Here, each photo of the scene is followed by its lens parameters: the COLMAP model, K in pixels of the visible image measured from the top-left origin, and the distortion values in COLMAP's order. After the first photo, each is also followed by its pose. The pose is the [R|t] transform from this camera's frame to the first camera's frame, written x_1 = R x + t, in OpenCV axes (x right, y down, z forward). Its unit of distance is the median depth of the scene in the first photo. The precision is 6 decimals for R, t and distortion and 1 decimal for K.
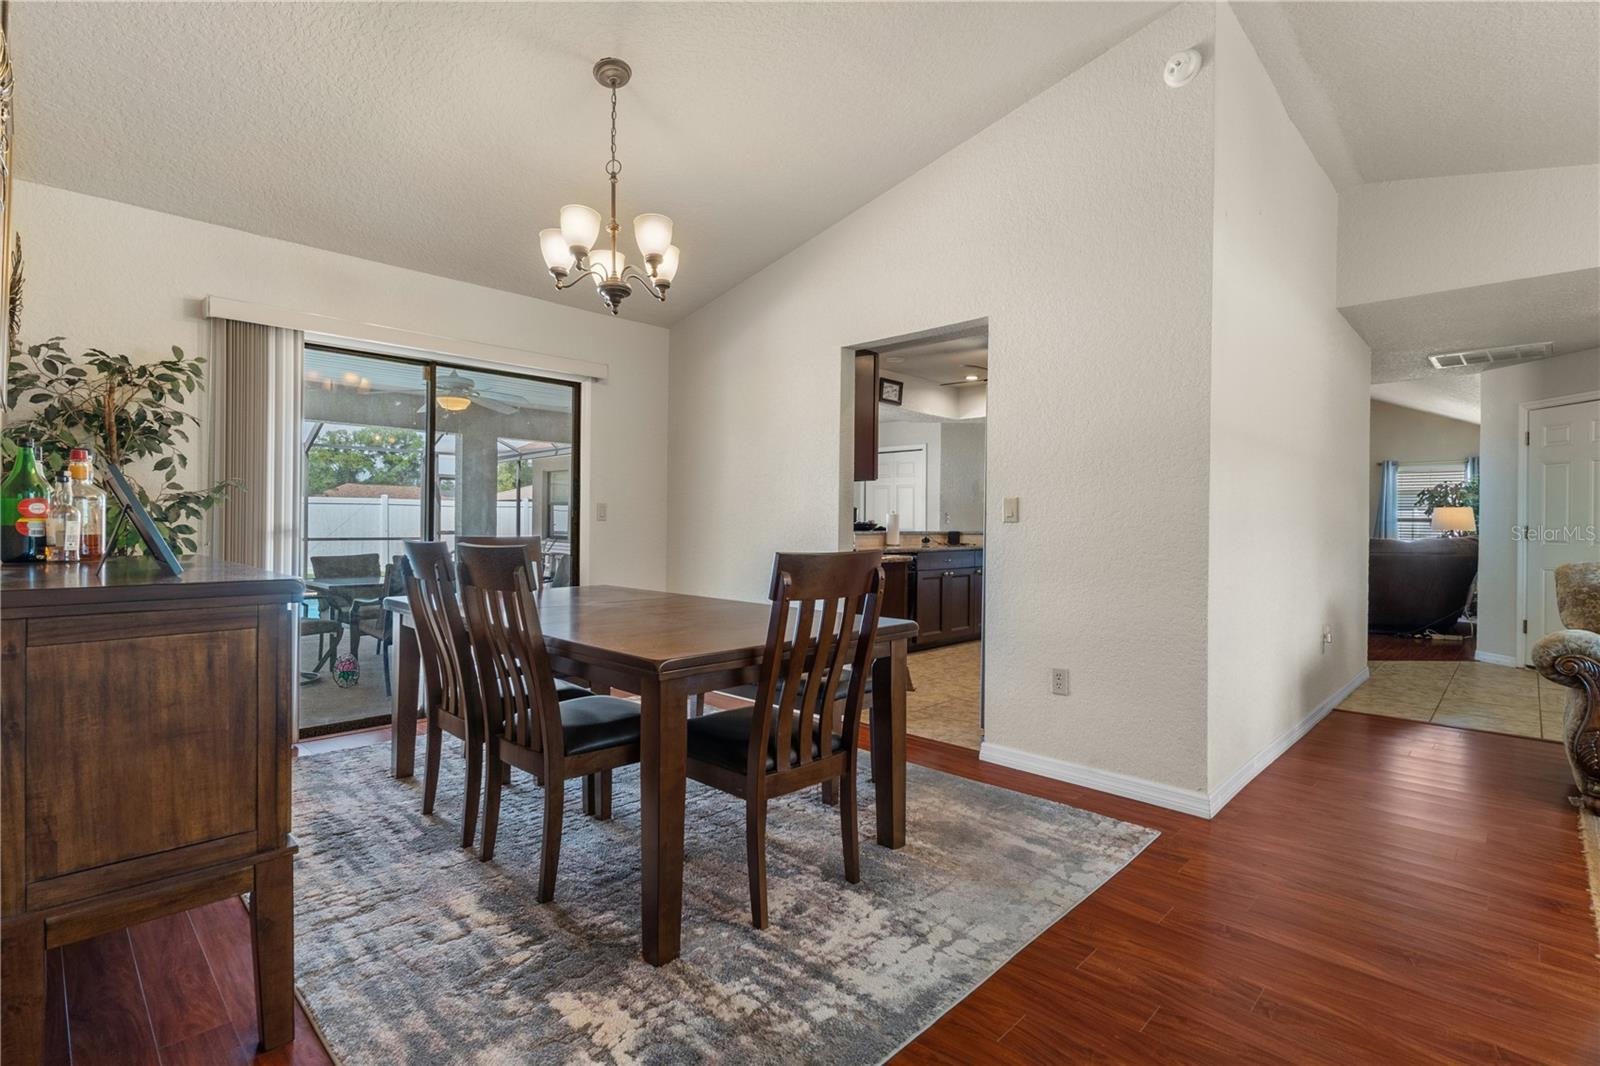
lens RADIAL K [[744.6, 0, 800.0], [0, 744.6, 533.0], [0, 0, 1]] dist [0.000528, 0.000294]
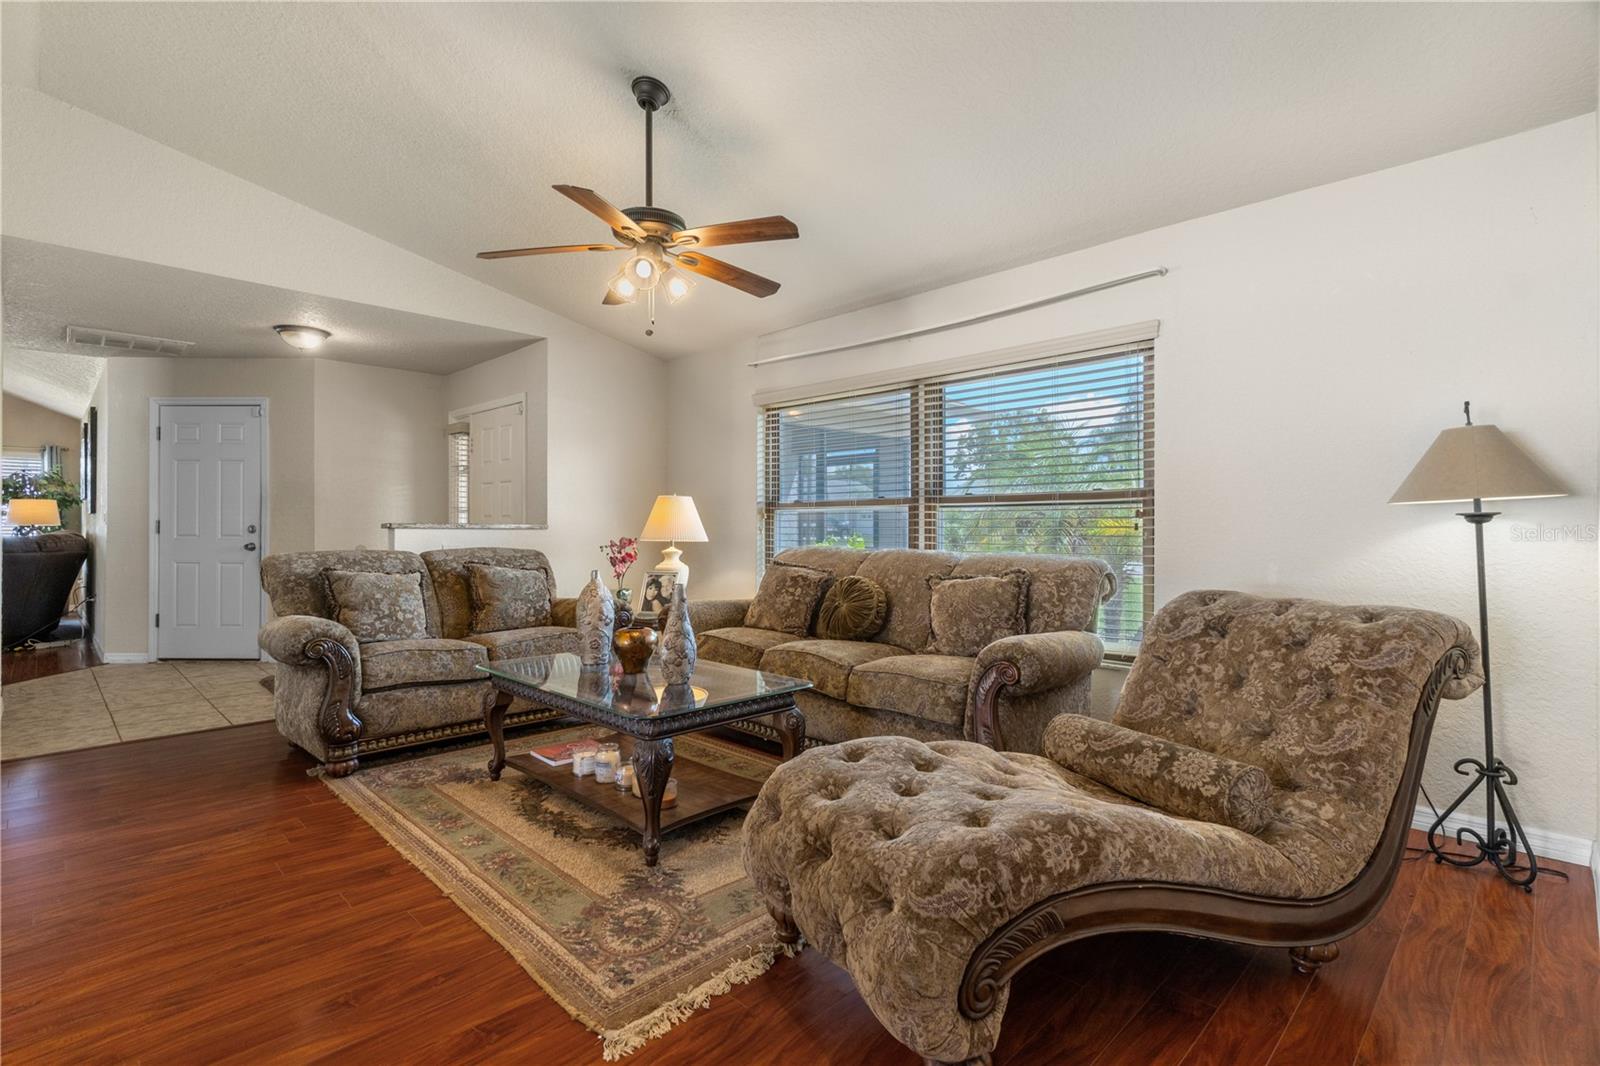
lens RADIAL K [[744.6, 0, 800.0], [0, 744.6, 533.0], [0, 0, 1]] dist [0.000528, 0.000294]
pose [[0.016825, -0.014439, 0.999754, -0.030378], [0.007222, 0.999871, 0.014319, -0.001102], [-0.999832, 0.006980, 0.016927, 0.224966]]
